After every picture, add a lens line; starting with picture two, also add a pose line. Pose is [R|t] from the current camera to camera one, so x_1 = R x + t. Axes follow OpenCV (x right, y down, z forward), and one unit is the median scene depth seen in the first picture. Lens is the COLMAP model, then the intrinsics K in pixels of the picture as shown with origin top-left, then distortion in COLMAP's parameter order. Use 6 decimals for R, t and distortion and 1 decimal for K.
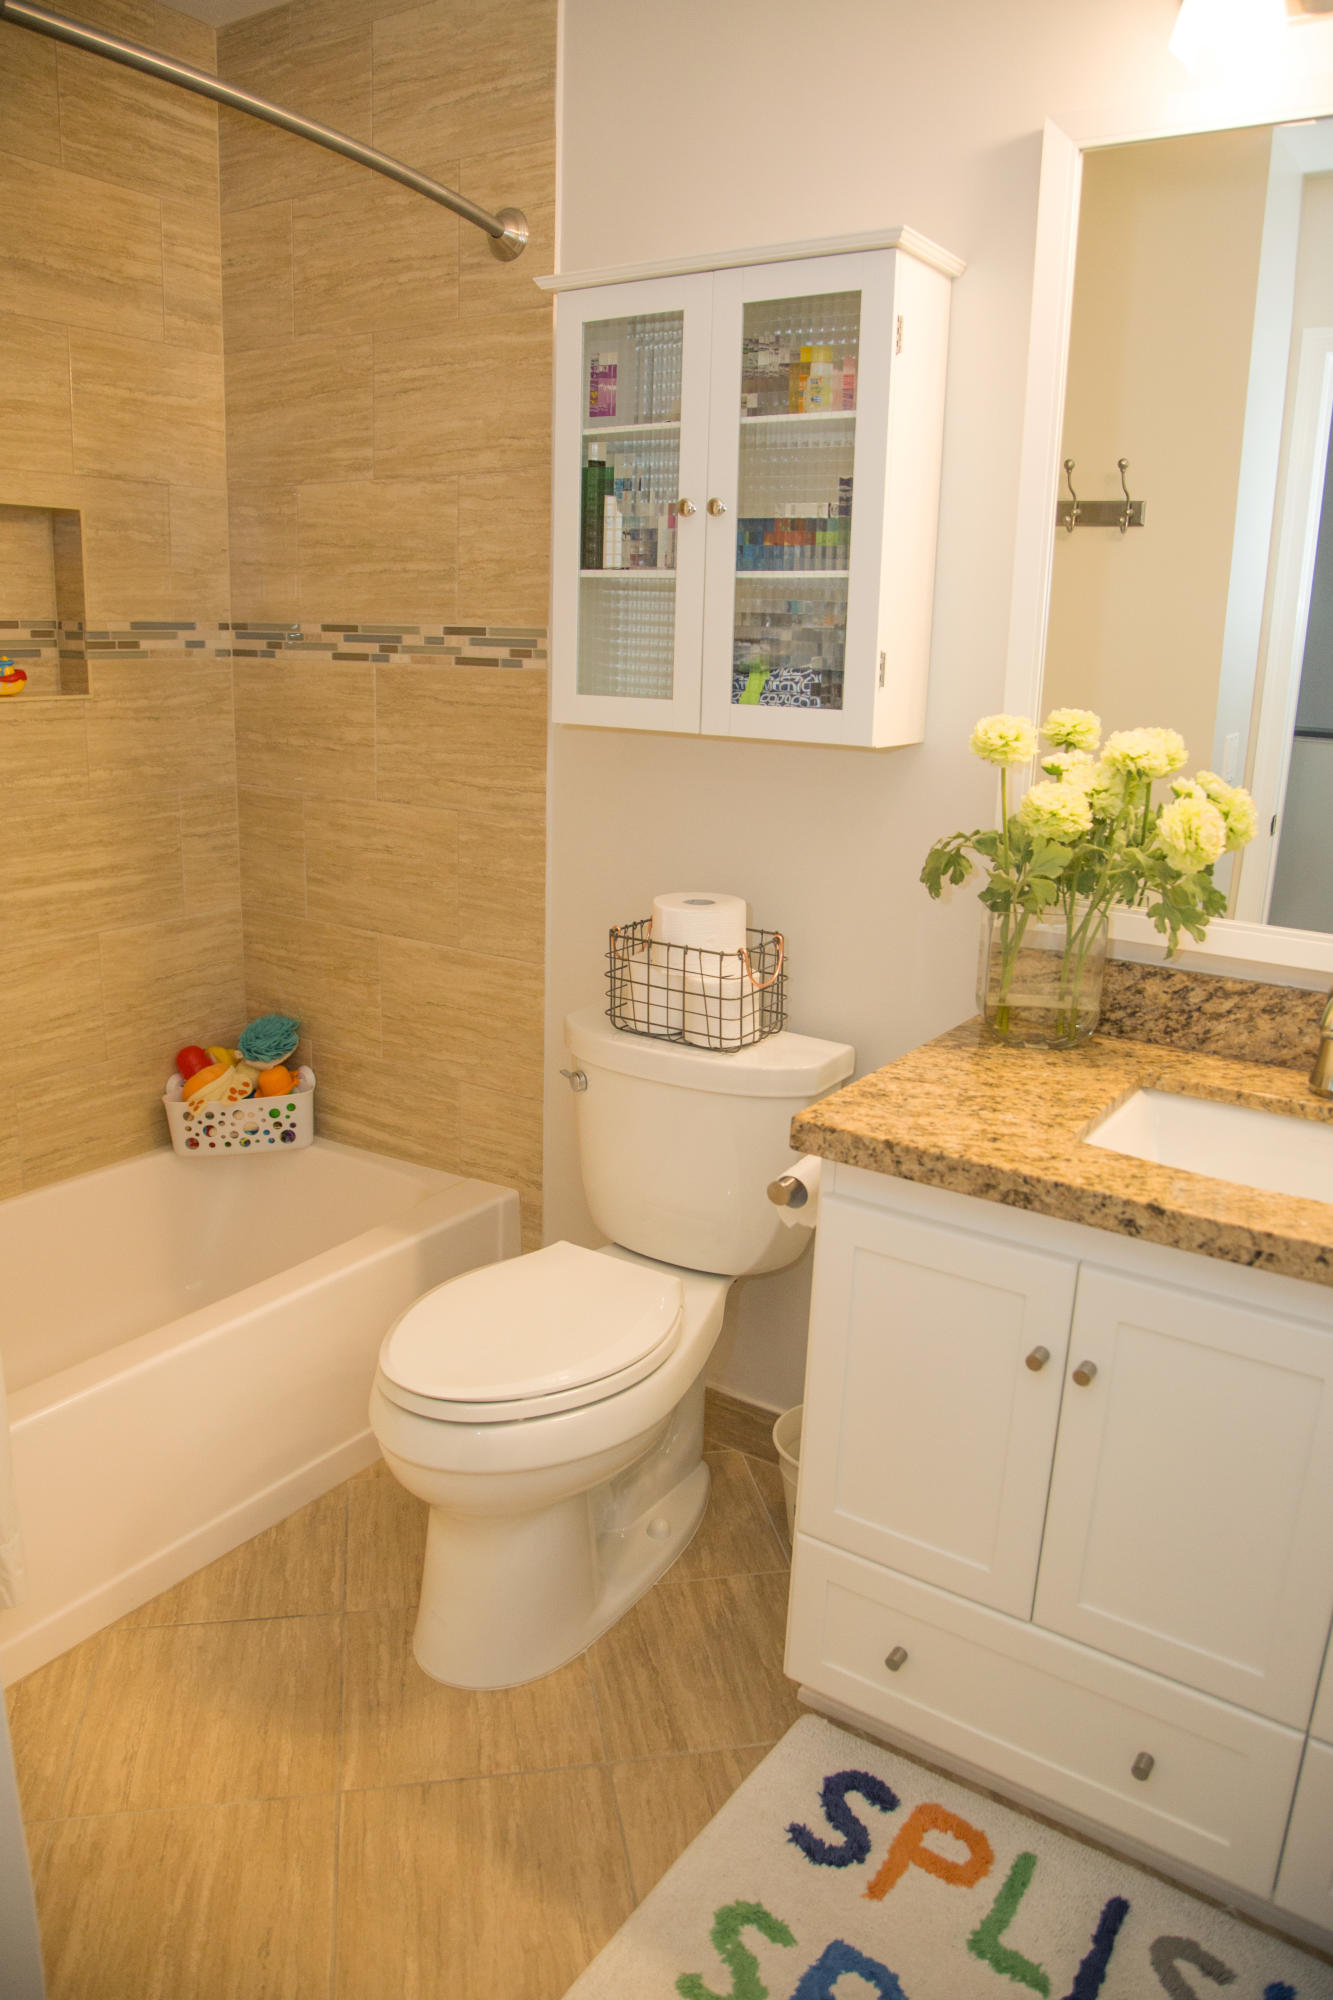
lens RADIAL K [[1415.1, 0, 666.5], [0, 1415.1, 1000.0], [0, 0, 1]] dist [-0.117224, 0.079417]
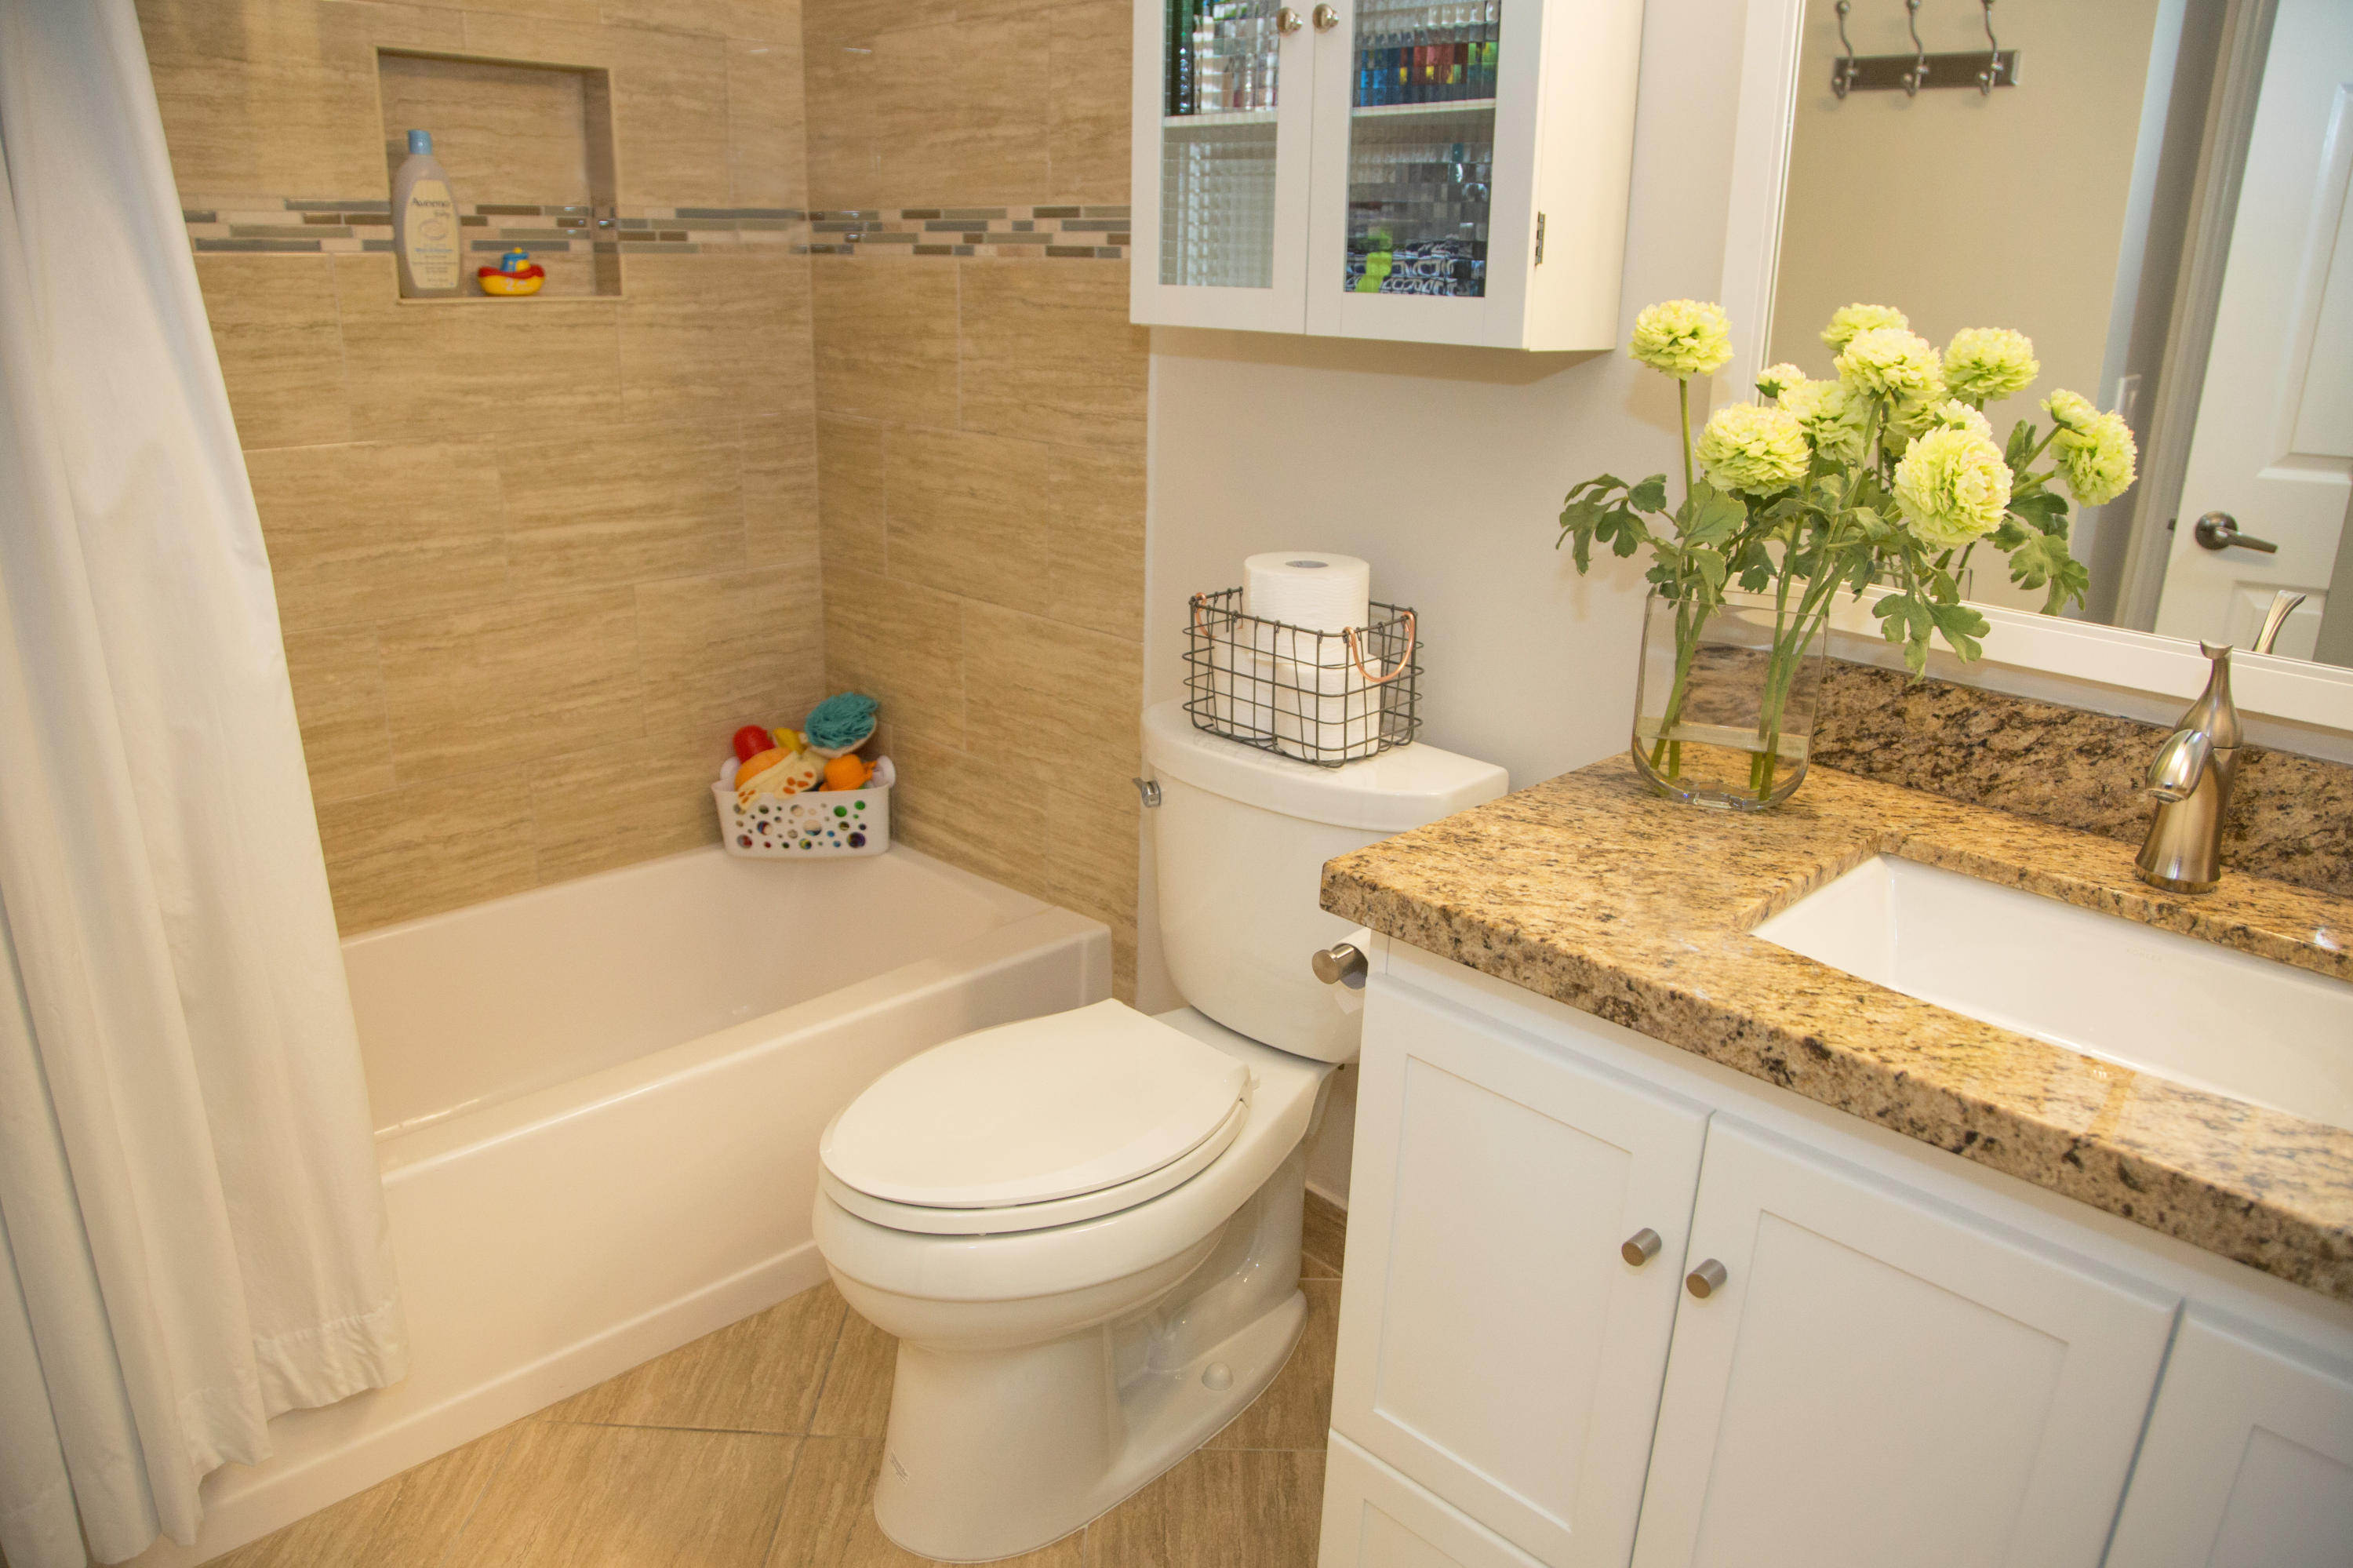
lens RADIAL K [[1585.3, 0, 1202.3], [0, 1585.3, 780.9], [0, 0, 1]] dist [-0.124732, 0.074262]
pose [[0.981922, 0.057066, -0.180477, 0.108035], [-0.047696, 0.997300, 0.055841, 0.000707], [0.183176, -0.046224, 0.981993, 0.140501]]
